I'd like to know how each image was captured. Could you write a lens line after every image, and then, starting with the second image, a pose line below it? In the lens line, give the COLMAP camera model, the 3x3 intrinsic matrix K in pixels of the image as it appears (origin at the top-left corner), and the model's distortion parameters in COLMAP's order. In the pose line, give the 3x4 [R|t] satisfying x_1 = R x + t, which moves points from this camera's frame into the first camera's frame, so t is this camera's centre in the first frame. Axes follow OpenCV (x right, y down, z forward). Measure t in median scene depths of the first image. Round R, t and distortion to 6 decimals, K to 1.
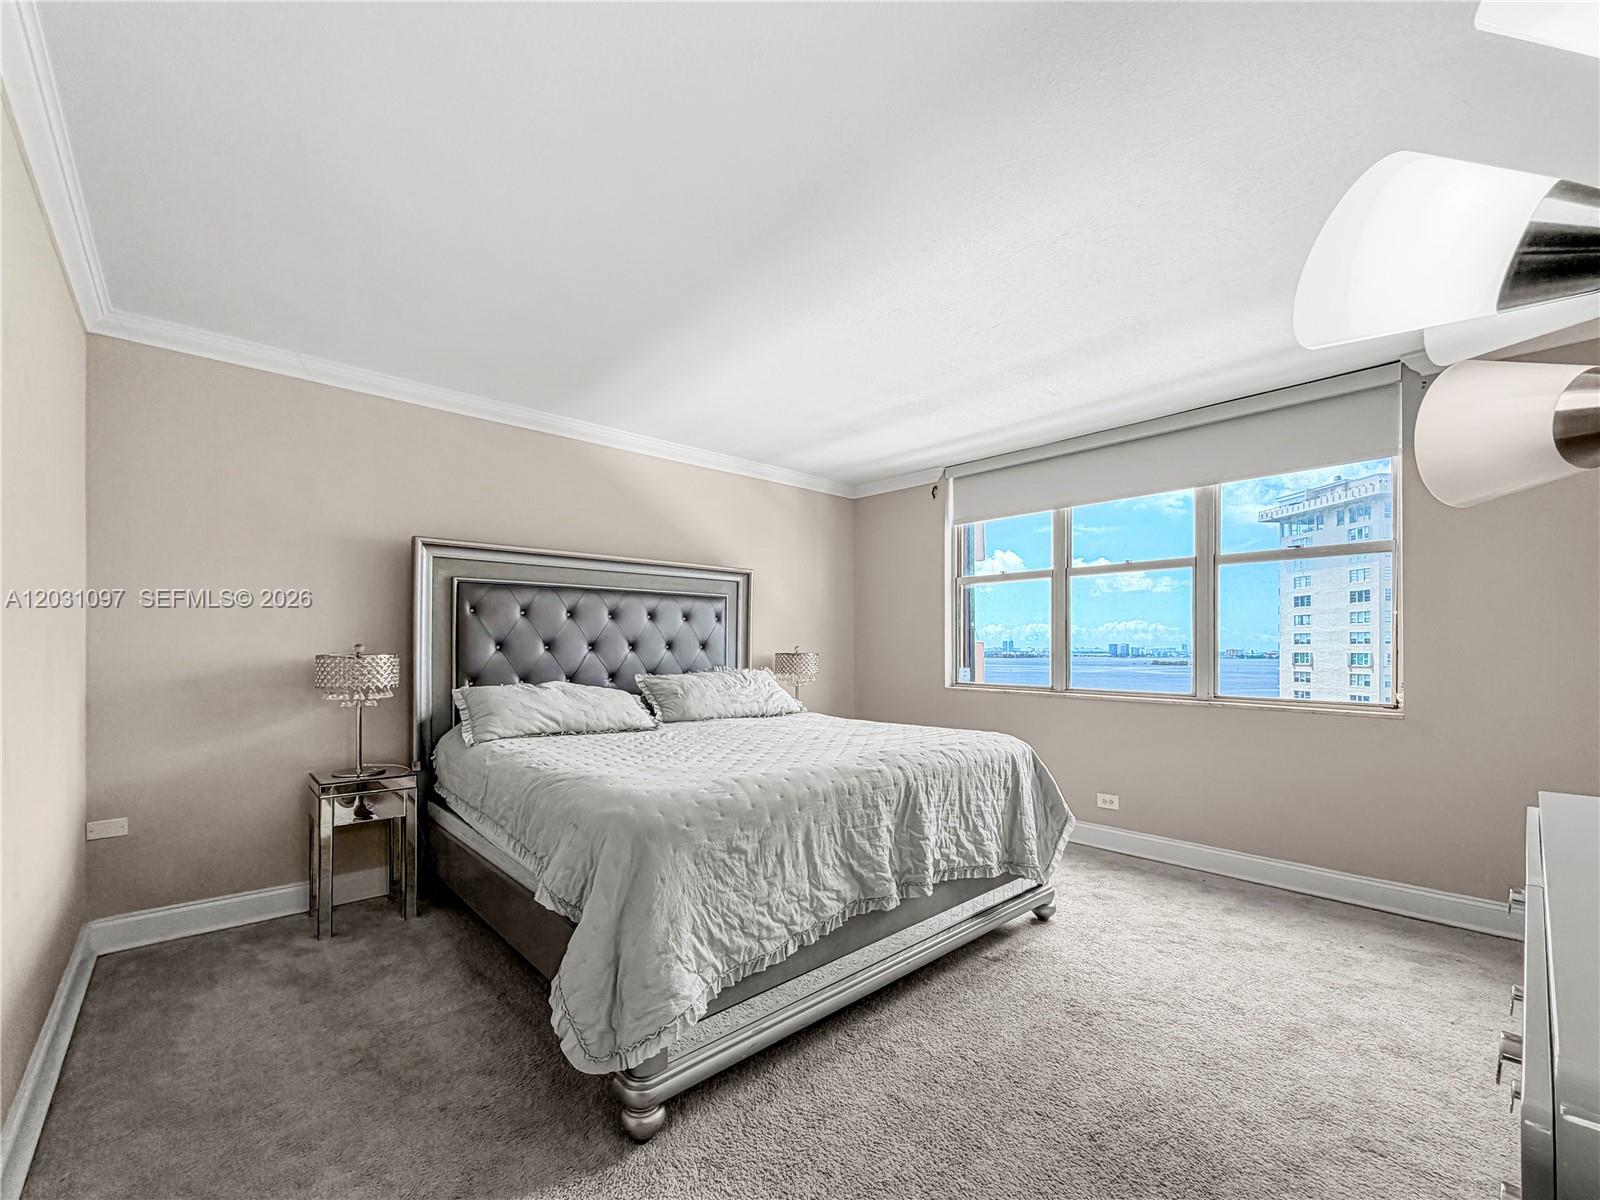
lens RADIAL K [[659.8, 0, 794.7], [0, 659.8, 643.0], [0, 0, 1]] dist [-0.000028, 0.000038]
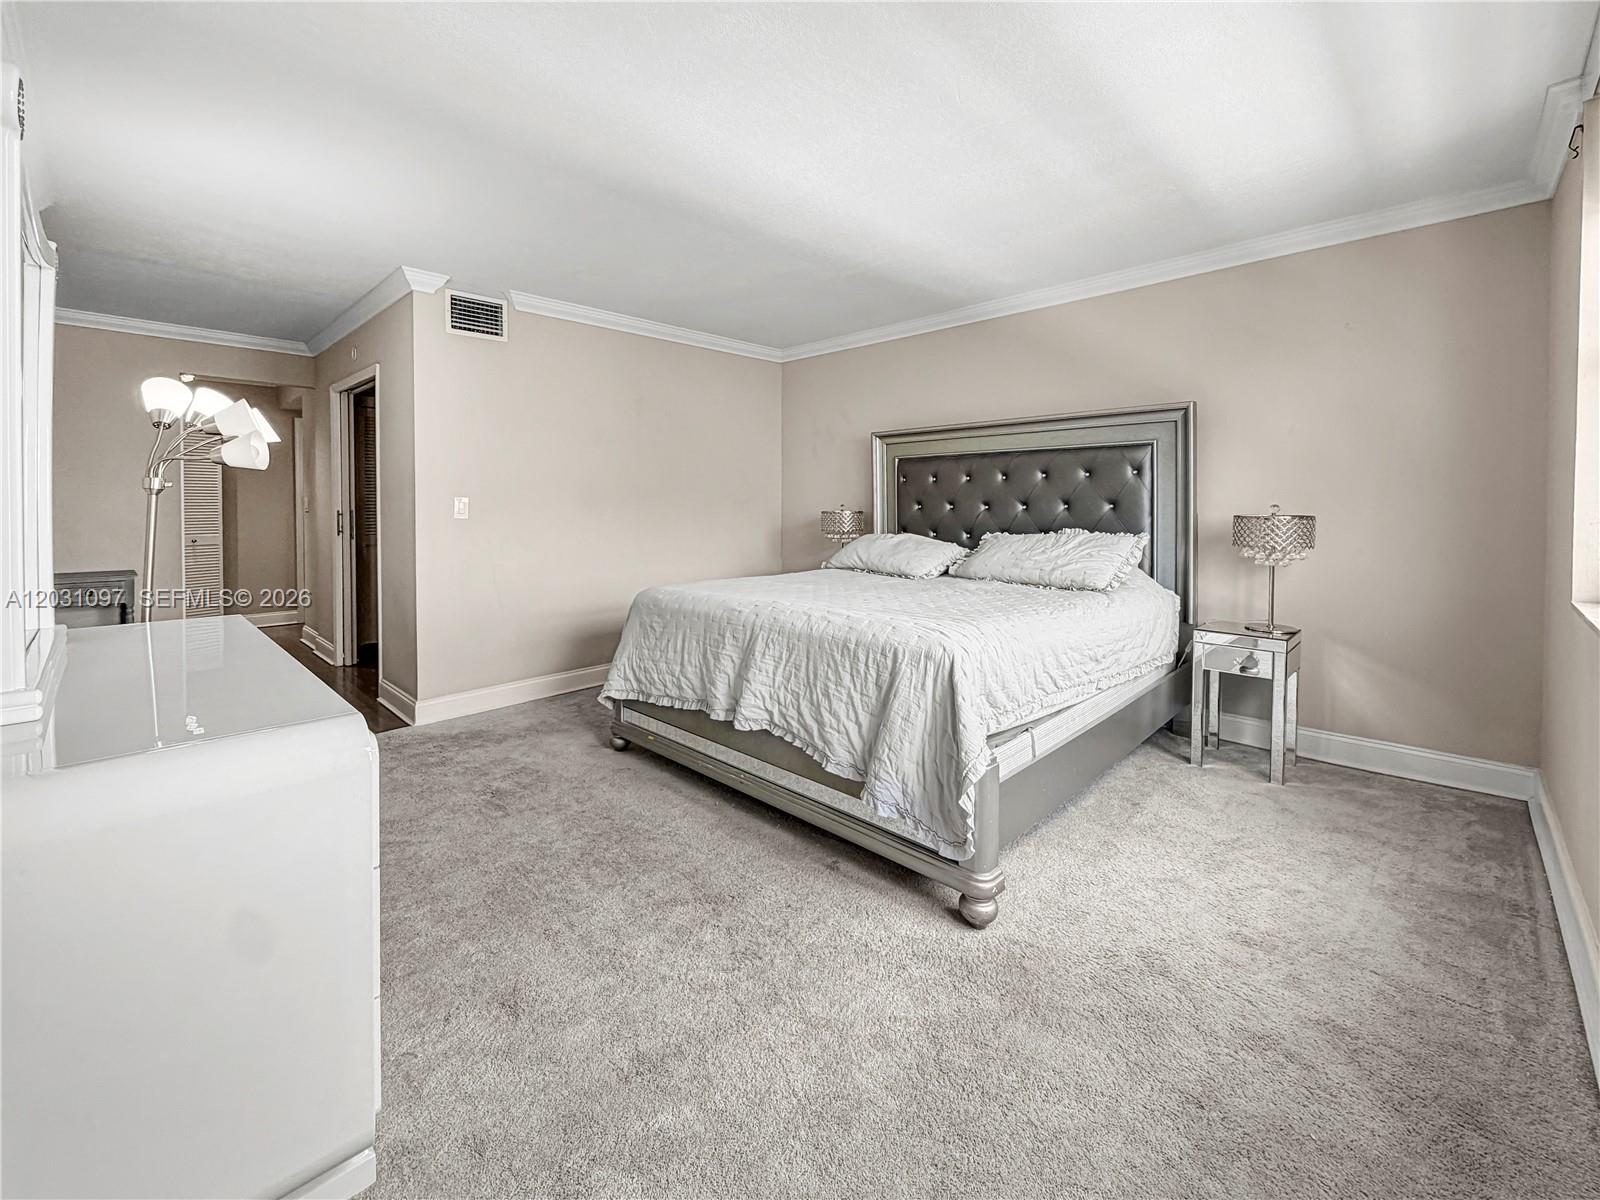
lens RADIAL K [[673.2, 0, 794.6], [0, 673.2, 510.4], [0, 0, 1]] dist [0.000296, -0.000066]
pose [[0.057083, 0.006652, -0.998347, 1.211093], [0.010768, 0.999916, 0.007278, 0.002680], [0.998311, -0.011166, 0.057007, 0.926762]]
